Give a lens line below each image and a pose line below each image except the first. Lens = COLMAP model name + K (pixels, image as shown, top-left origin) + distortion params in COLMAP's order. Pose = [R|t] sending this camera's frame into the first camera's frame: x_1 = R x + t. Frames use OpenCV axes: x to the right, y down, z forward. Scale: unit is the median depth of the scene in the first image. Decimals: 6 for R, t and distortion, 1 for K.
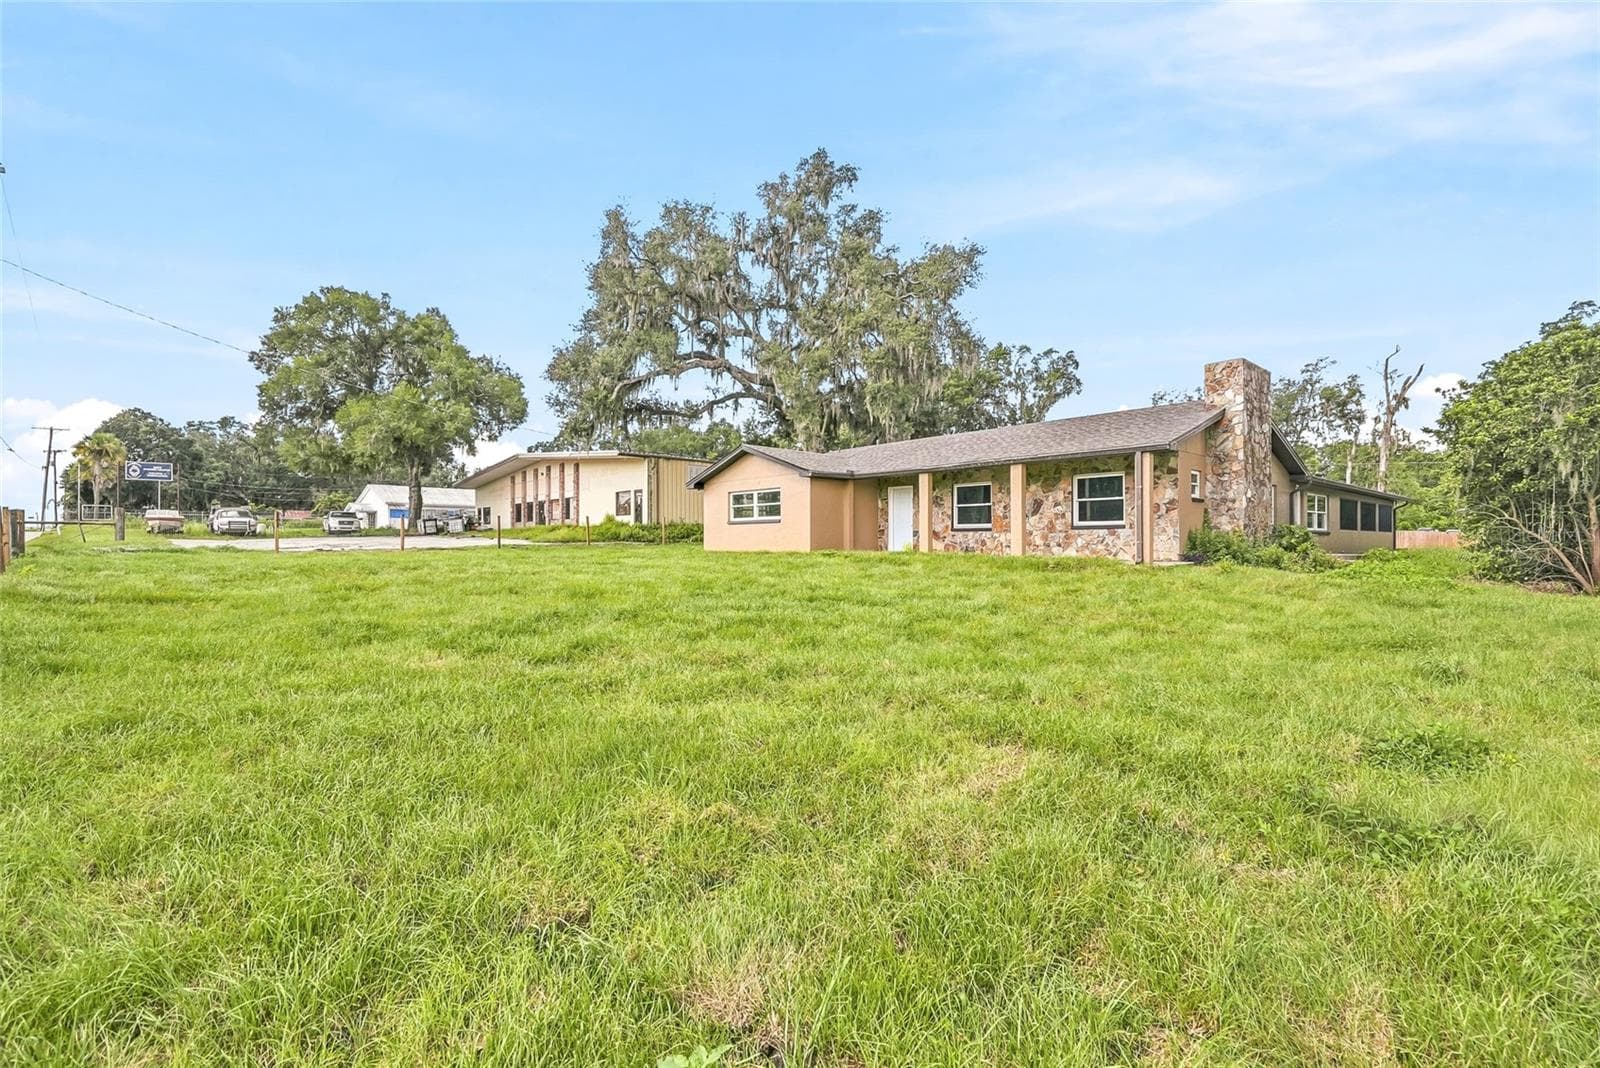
lens RADIAL K [[733.2, 0, 800.0], [0, 733.2, 534.0], [0, 0, 1]] dist [-0.001553, 0.000849]
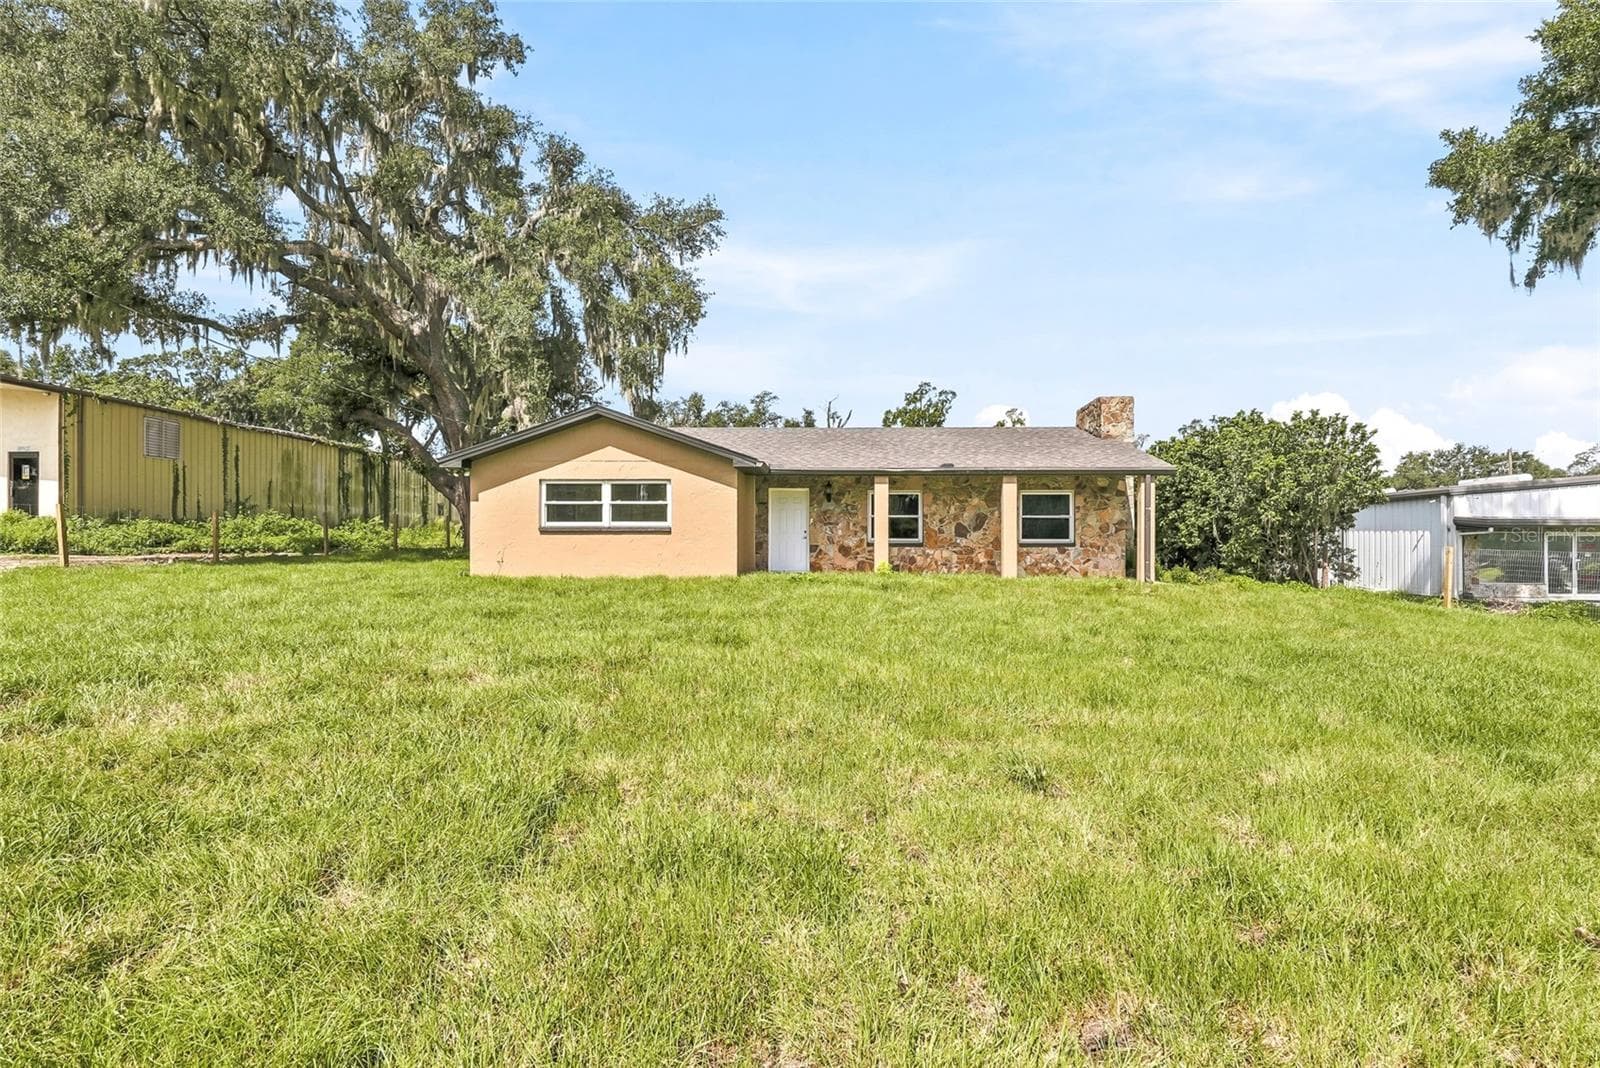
lens RADIAL K [[733.2, 0, 800.0], [0, 733.2, 534.0], [0, 0, 1]] dist [-0.001553, 0.000849]
pose [[0.680635, 0.011823, 0.732528, -0.462968], [-0.014351, 0.999893, -0.002804, -0.014307], [-0.732483, -0.008604, 0.680731, 0.488529]]
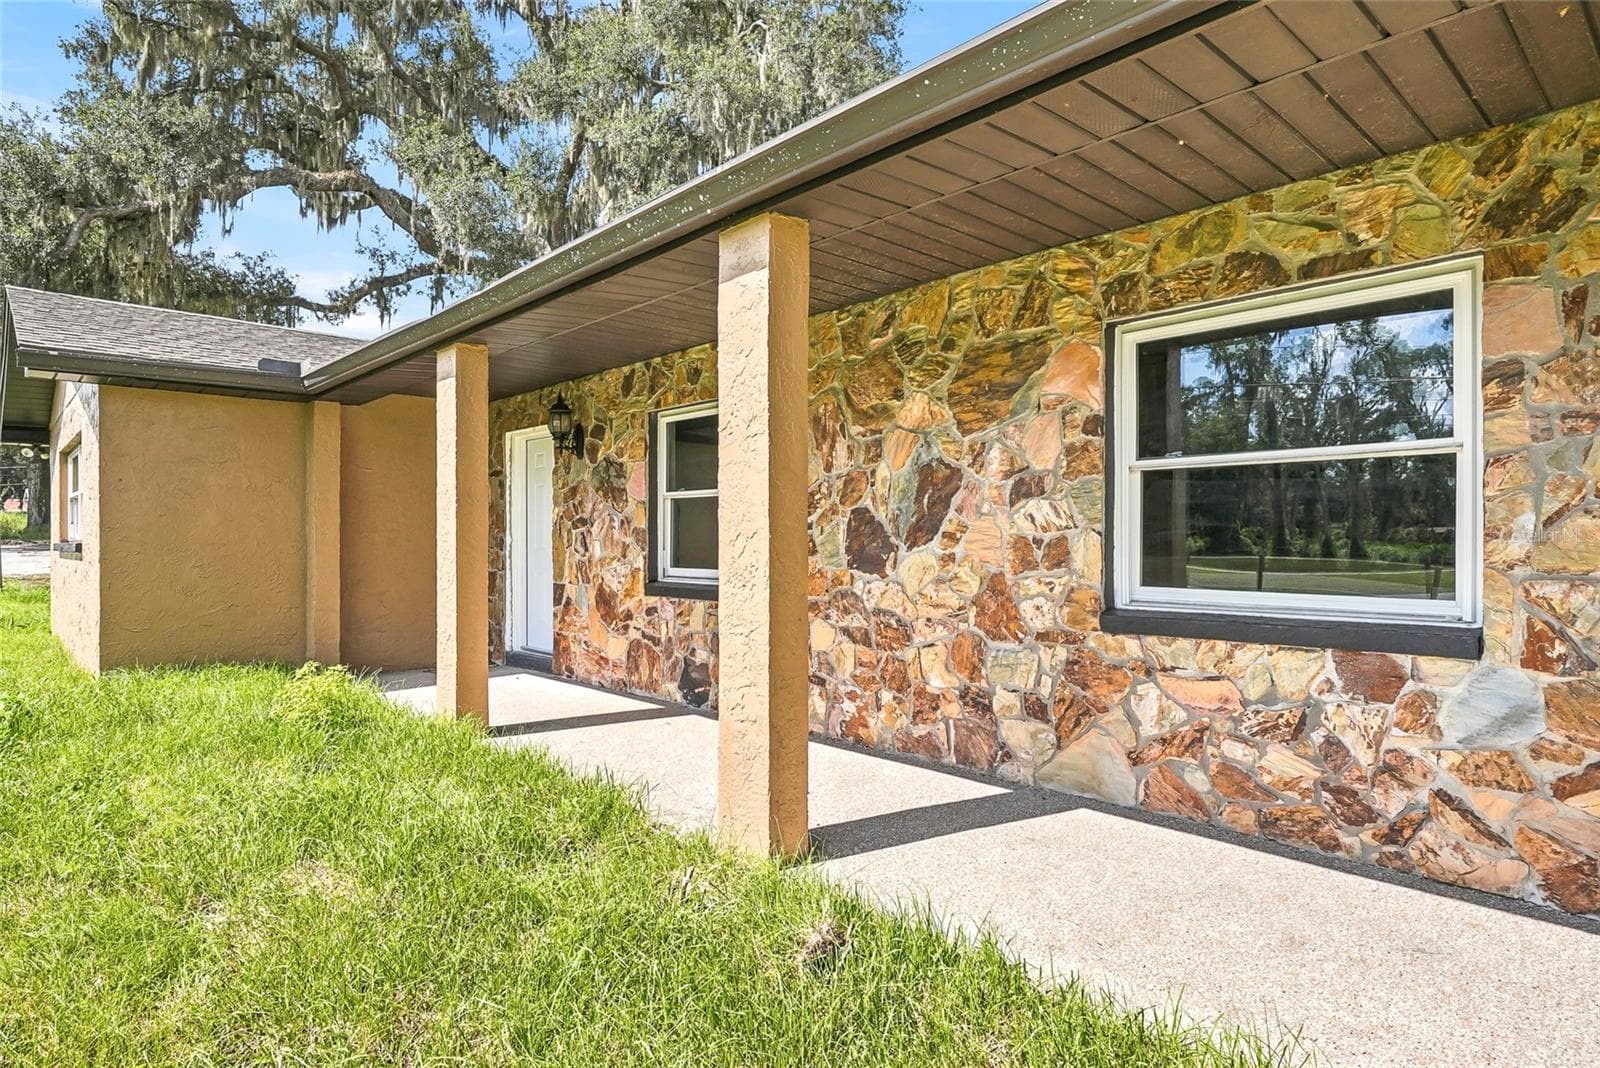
lens RADIAL K [[885.3, 0, 800.6], [0, 885.3, 538.5], [0, 0, 1]] dist [0.002413, -0.001971]
pose [[0.999854, 0.001553, 0.017025, 0.257869], [-0.001743, 0.999936, 0.011175, -0.026948], [-0.017006, -0.011203, 0.999793, 0.691670]]
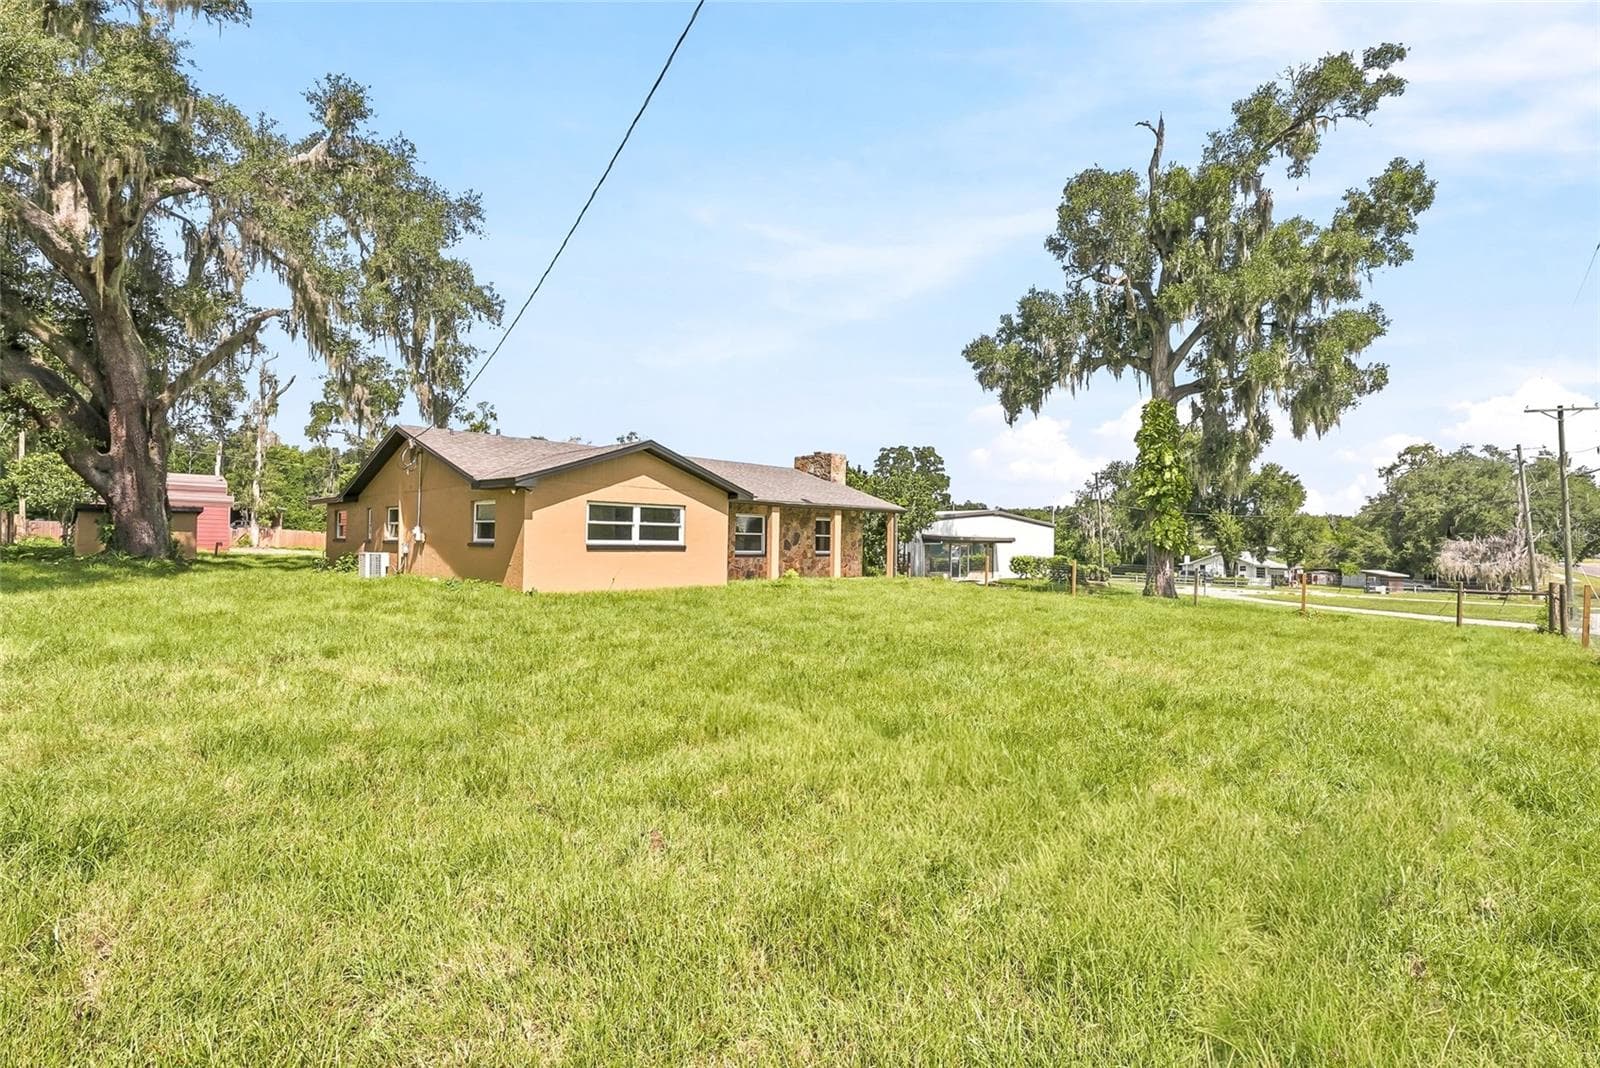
lens RADIAL K [[752.0, 0, 795.9], [0, 752.0, 513.1], [0, 0, 1]] dist [-0.002594, -0.000077]
pose [[-0.067049, 0.035134, 0.997131, -0.916585], [-0.030490, 0.998841, -0.037244, -0.030060], [-0.997284, -0.032900, -0.065900, 0.992989]]
